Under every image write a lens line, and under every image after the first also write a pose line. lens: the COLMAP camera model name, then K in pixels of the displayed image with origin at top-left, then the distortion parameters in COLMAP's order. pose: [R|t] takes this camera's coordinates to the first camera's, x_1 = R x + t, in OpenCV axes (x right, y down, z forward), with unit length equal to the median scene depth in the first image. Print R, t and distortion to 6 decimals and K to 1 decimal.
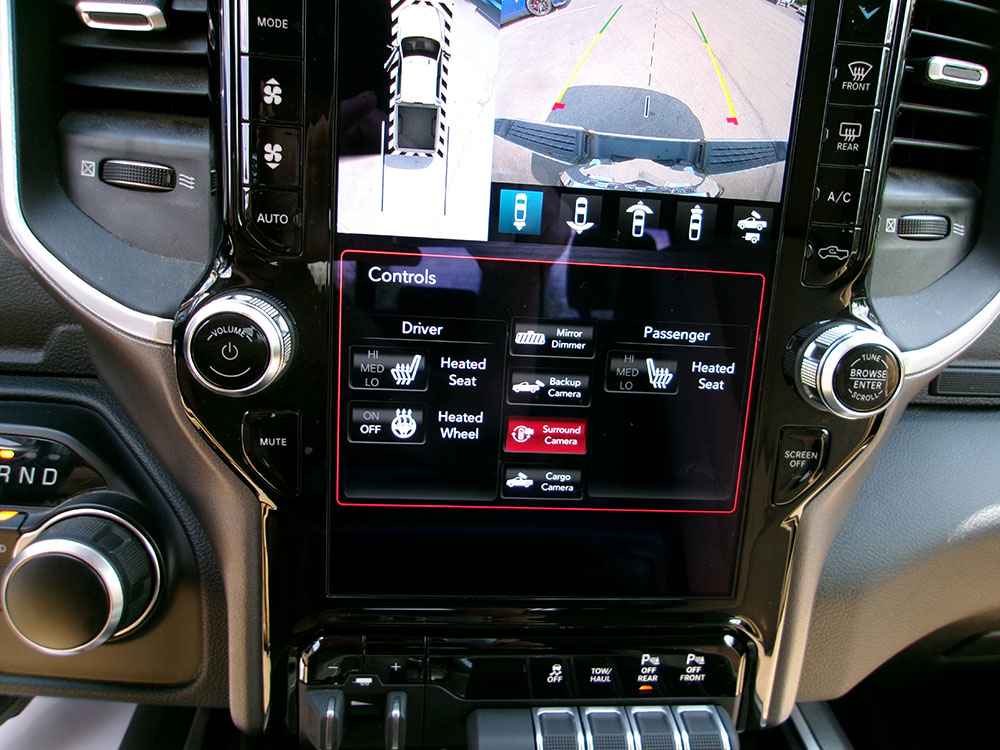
lens RADIAL K [[771.9, 0, 503.2], [0, 771.9, 378.4], [0, 0, 1]] dist [-0.016061, 0.035354]
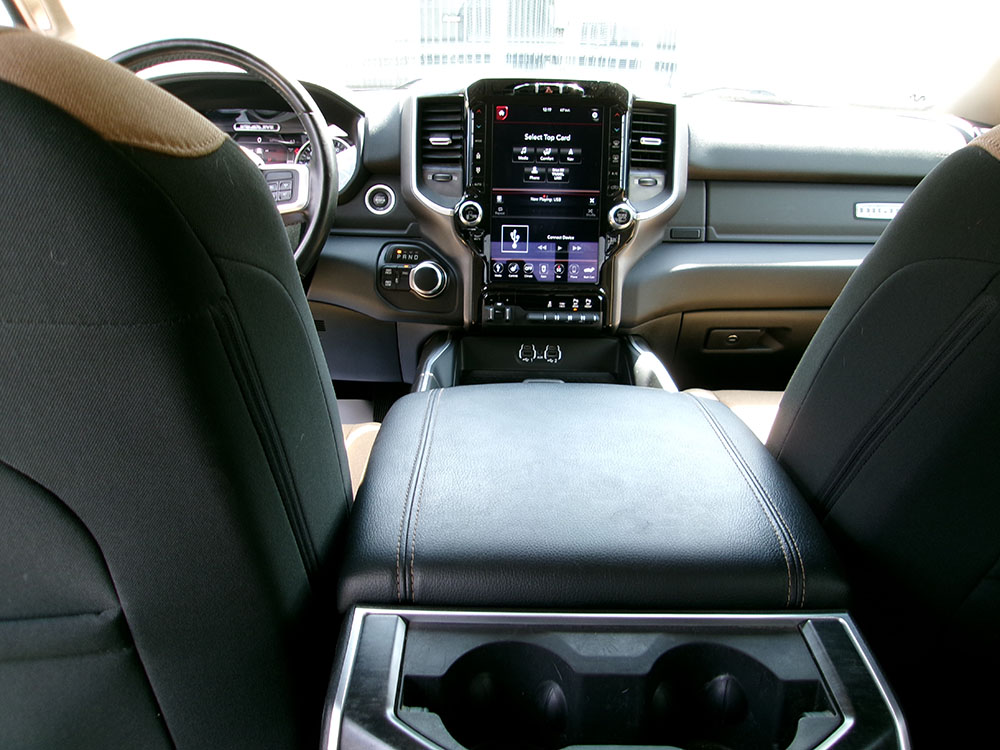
lens RADIAL K [[771.9, 0, 495.1], [0, 771.9, 368.4], [0, 0, 1]] dist [-0.016061, 0.035354]
pose [[0.994595, -0.029178, -0.099649, 0.172744], [0.020745, 0.996196, -0.084638, 1.034870], [0.101740, 0.082113, 0.991416, -2.781987]]
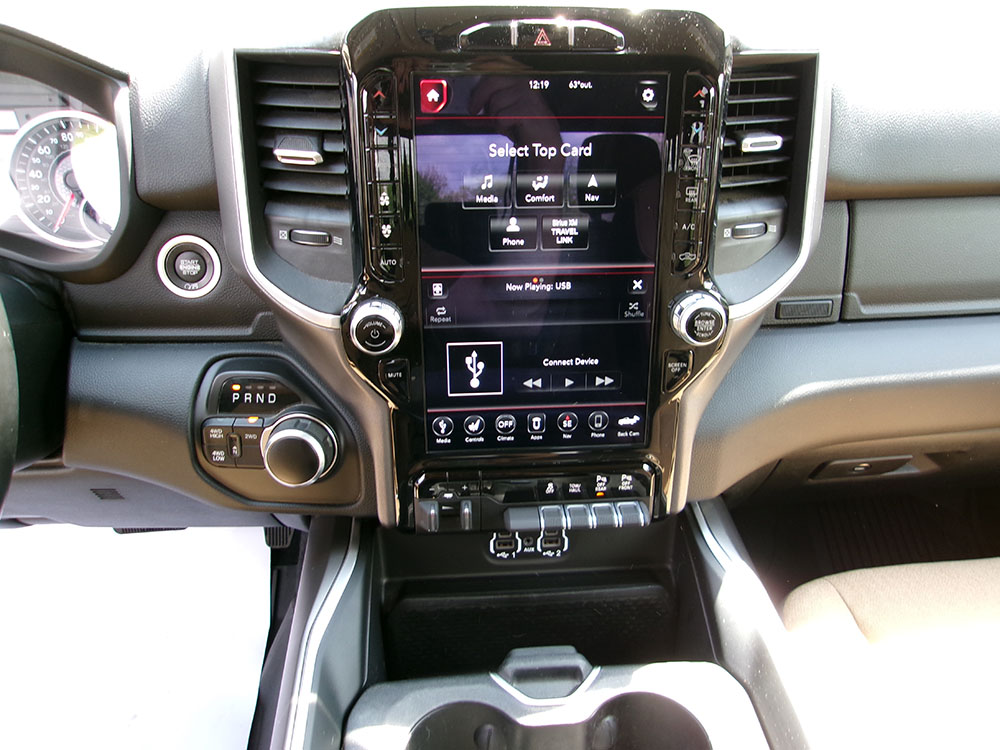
lens RADIAL K [[771.9, 0, 503.6], [0, 771.9, 378.6], [0, 0, 1]] dist [-0.016061, 0.035354]
pose [[0.997779, -0.053863, -0.039180, 0.044749], [0.058990, 0.987766, 0.144355, -0.158165], [0.030925, -0.146345, 0.988750, -0.831001]]
